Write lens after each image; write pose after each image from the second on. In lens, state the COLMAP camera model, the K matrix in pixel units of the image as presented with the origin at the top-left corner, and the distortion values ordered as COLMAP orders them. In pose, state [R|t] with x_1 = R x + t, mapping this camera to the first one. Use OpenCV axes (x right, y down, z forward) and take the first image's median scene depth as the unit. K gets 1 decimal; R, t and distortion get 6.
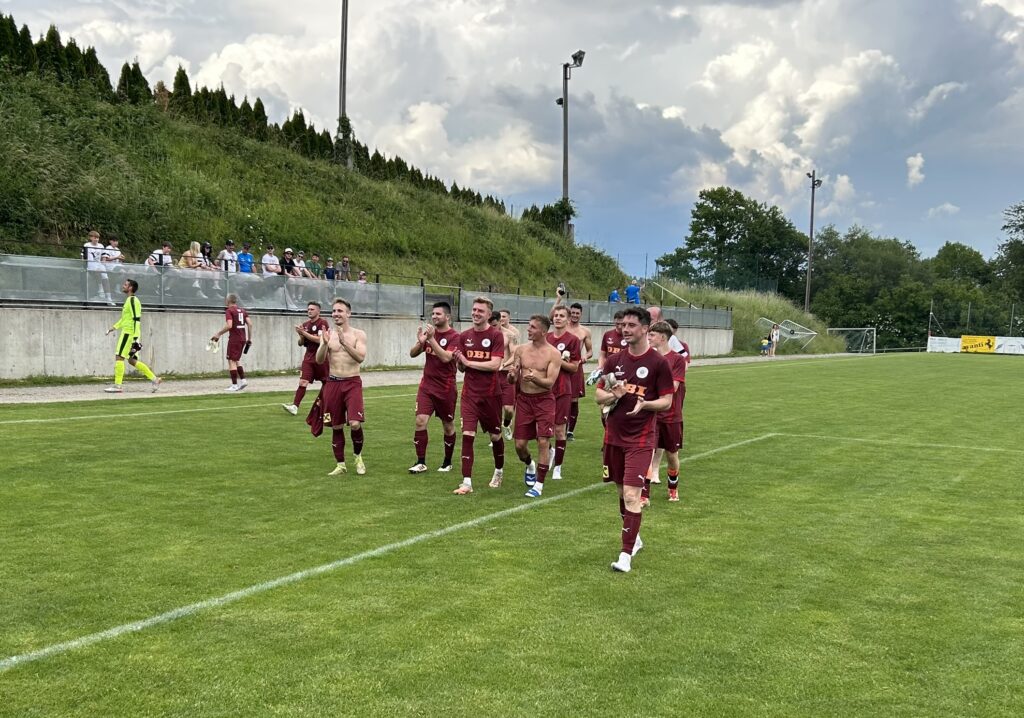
lens RADIAL K [[1229.4, 0, 552.0], [0, 1229.4, 409.3], [0, 0, 1]] dist [0.145579, -0.437608]
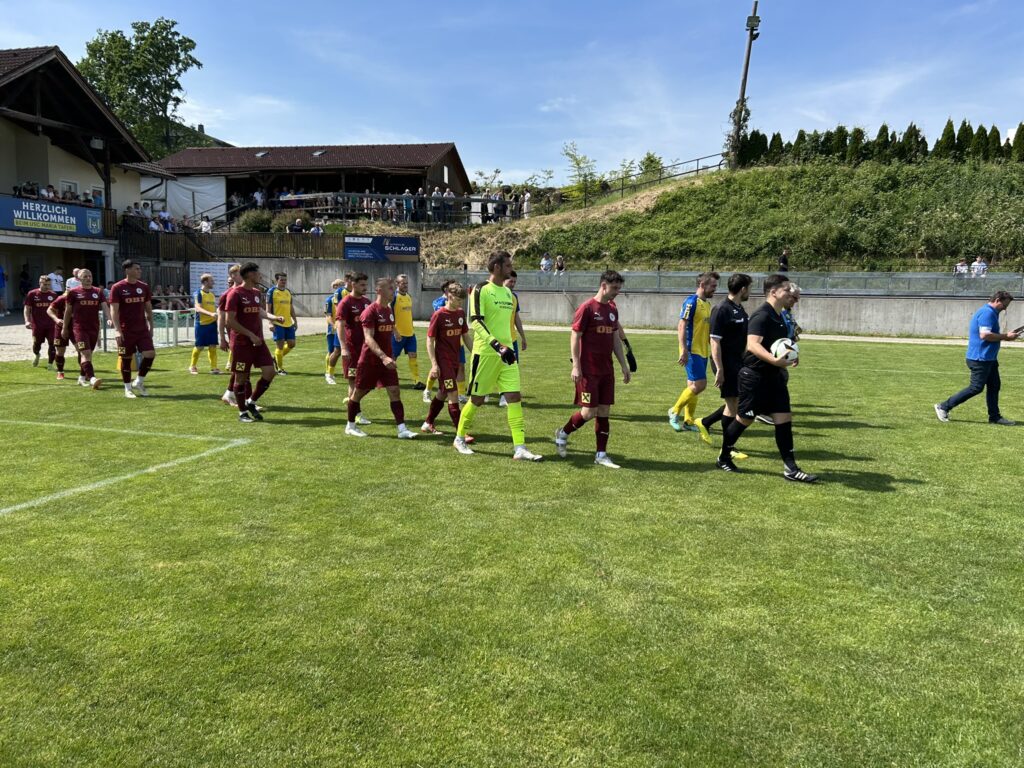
lens RADIAL K [[770.8, 0, 516.0], [0, 770.8, 374.7], [0, 0, 1]] dist [0.040556, -0.045306]
pose [[0.093945, 0.072024, -0.992969, 0.380821], [-0.087158, 0.994145, 0.063863, 0.006481], [0.991755, 0.080546, 0.099673, 0.134488]]
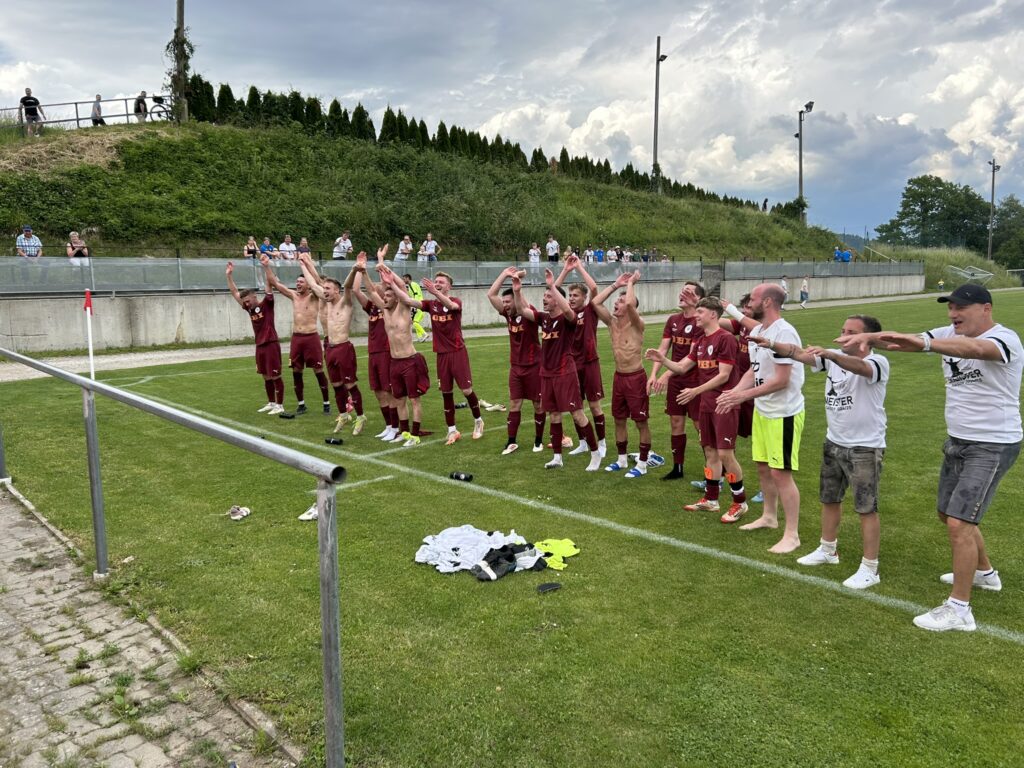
lens RADIAL K [[767.8, 0, 514.5], [0, 767.8, 385.4], [0, 0, 1]] dist [0.053156, -0.061446]
pose [[0.933926, -0.001352, -0.357464, 0.028381], [0.024061, 0.997963, 0.059087, 0.001355], [0.356656, -0.063784, 0.932056, -0.073584]]
